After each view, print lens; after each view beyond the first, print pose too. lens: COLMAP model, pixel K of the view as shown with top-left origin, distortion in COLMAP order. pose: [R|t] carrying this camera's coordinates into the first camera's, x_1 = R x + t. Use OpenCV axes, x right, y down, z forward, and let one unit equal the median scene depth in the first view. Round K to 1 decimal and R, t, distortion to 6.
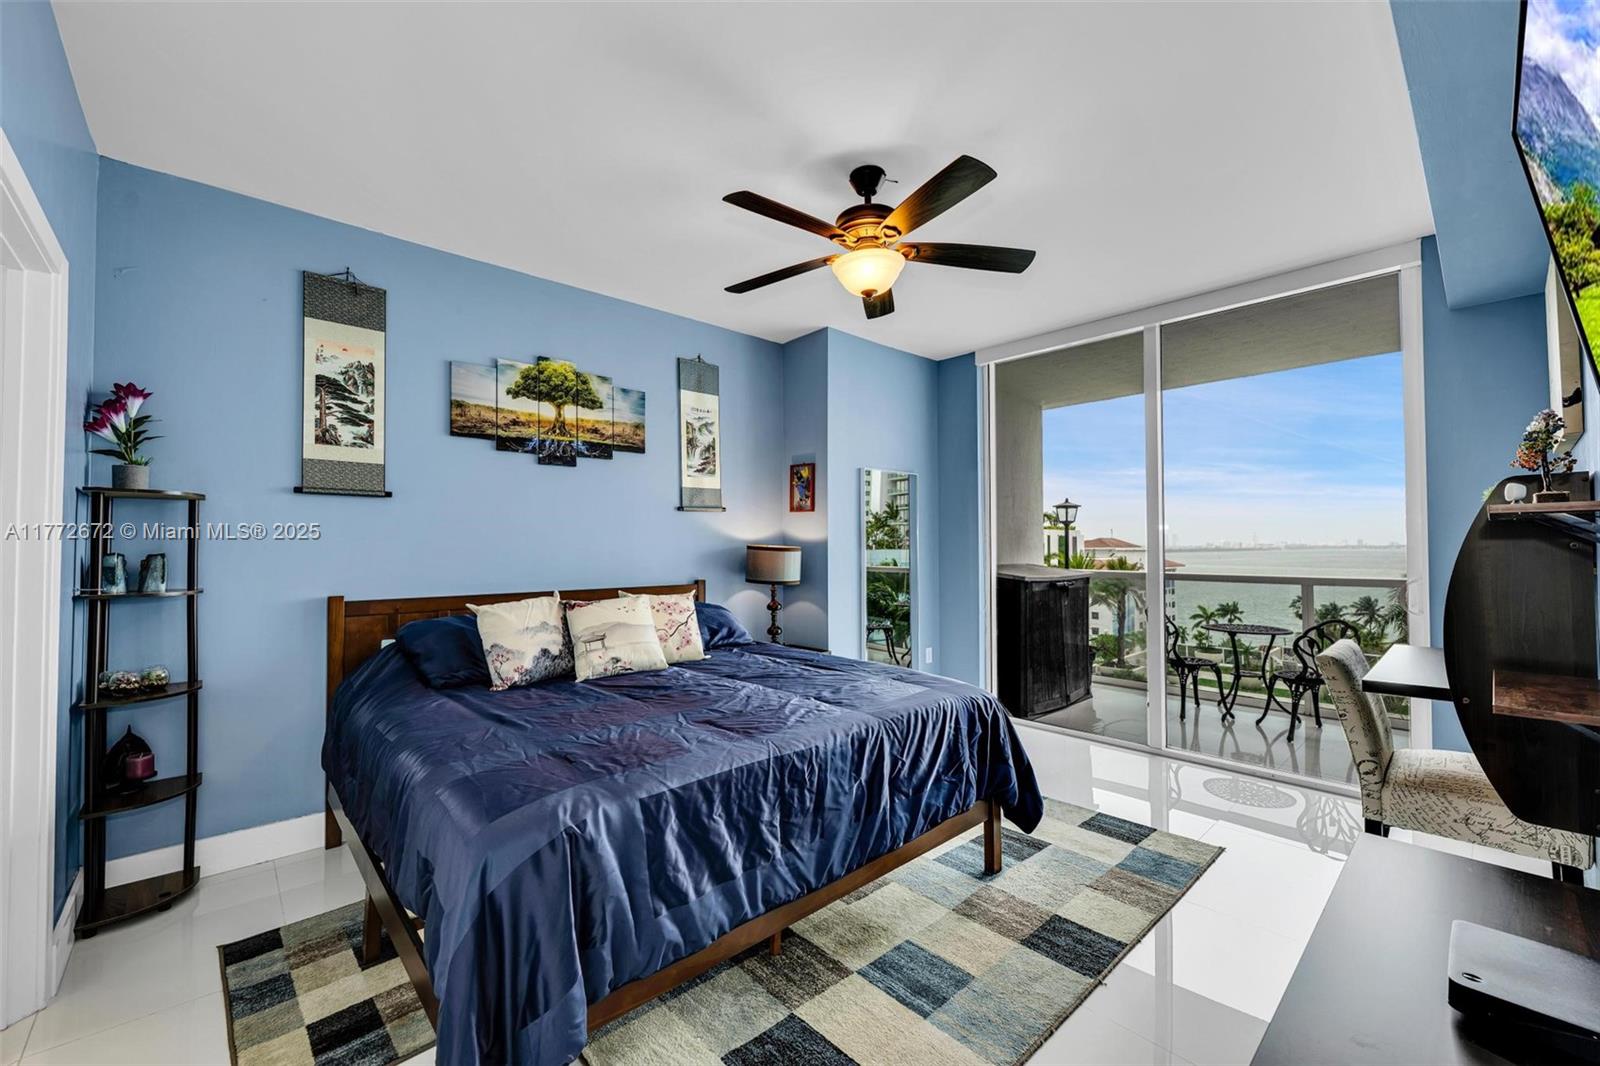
lens RADIAL K [[643.0, 0, 787.5], [0, 643.0, 532.7], [0, 0, 1]] dist [-0.000856, 0.000192]
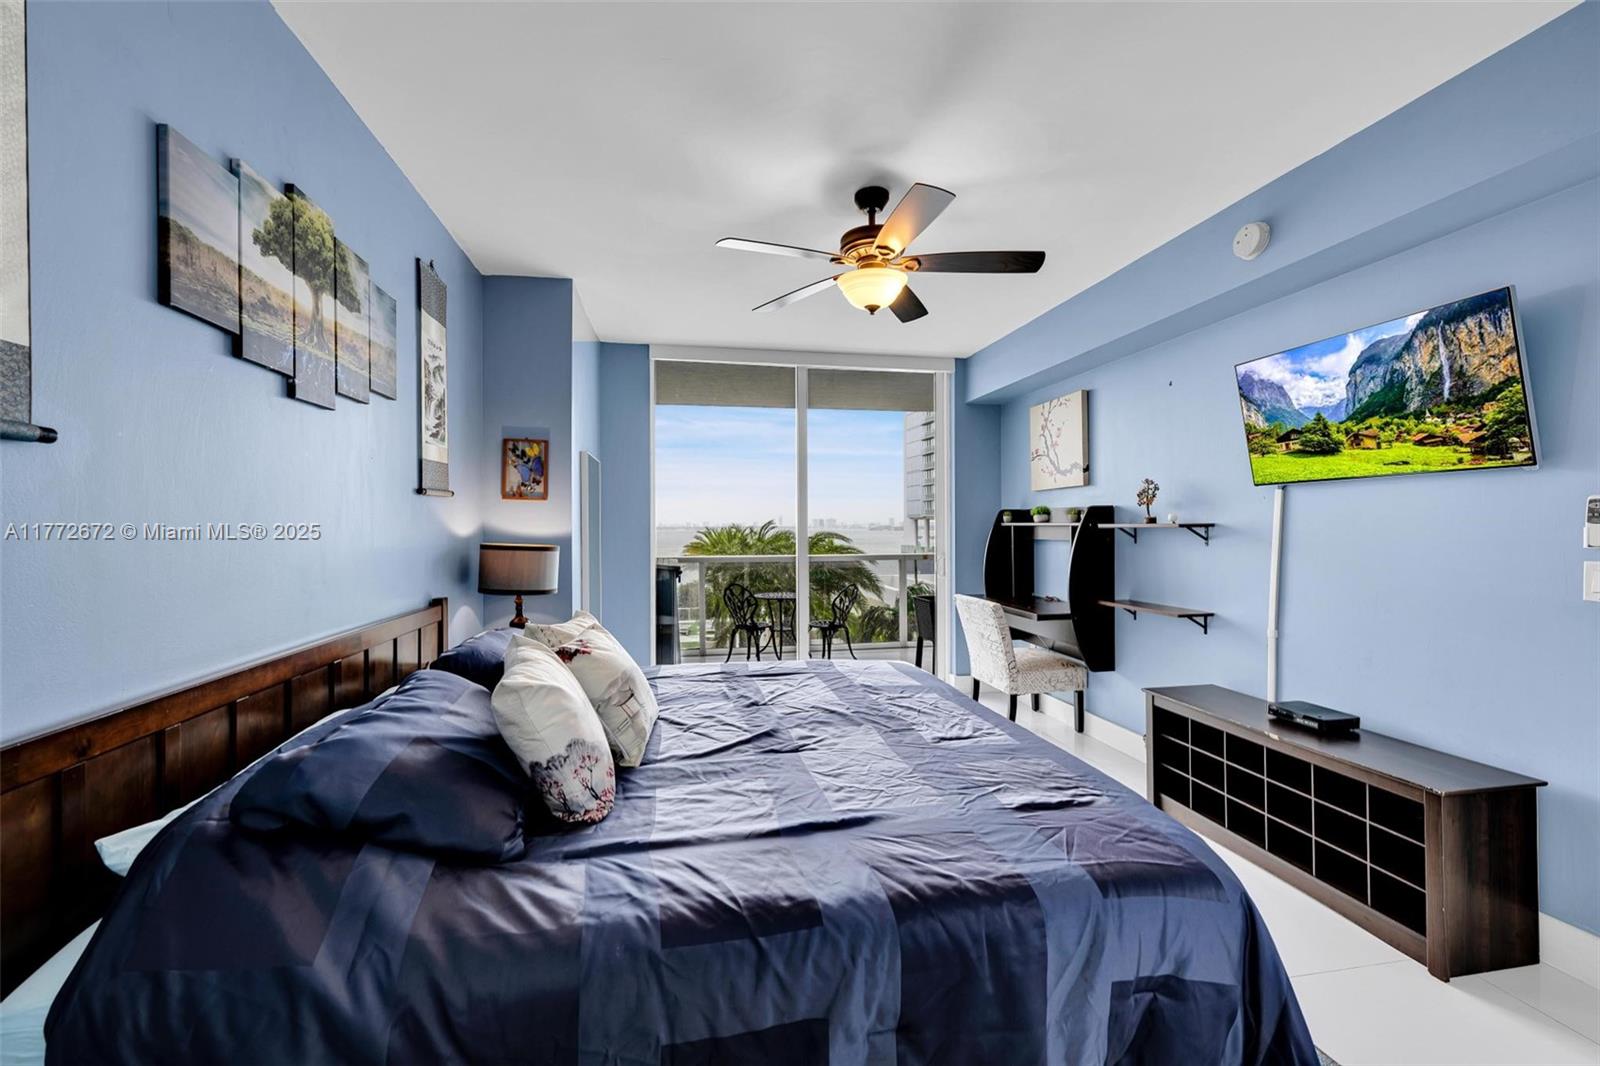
lens RADIAL K [[631.0, 0, 795.3], [0, 631.0, 525.0], [0, 0, 1]] dist [-0.000231, -0.000051]
pose [[0.522463, 0.003027, 0.852657, -0.584411], [-0.019455, 0.999776, 0.008372, -0.017856], [-0.852440, -0.020962, 0.522405, 0.387801]]
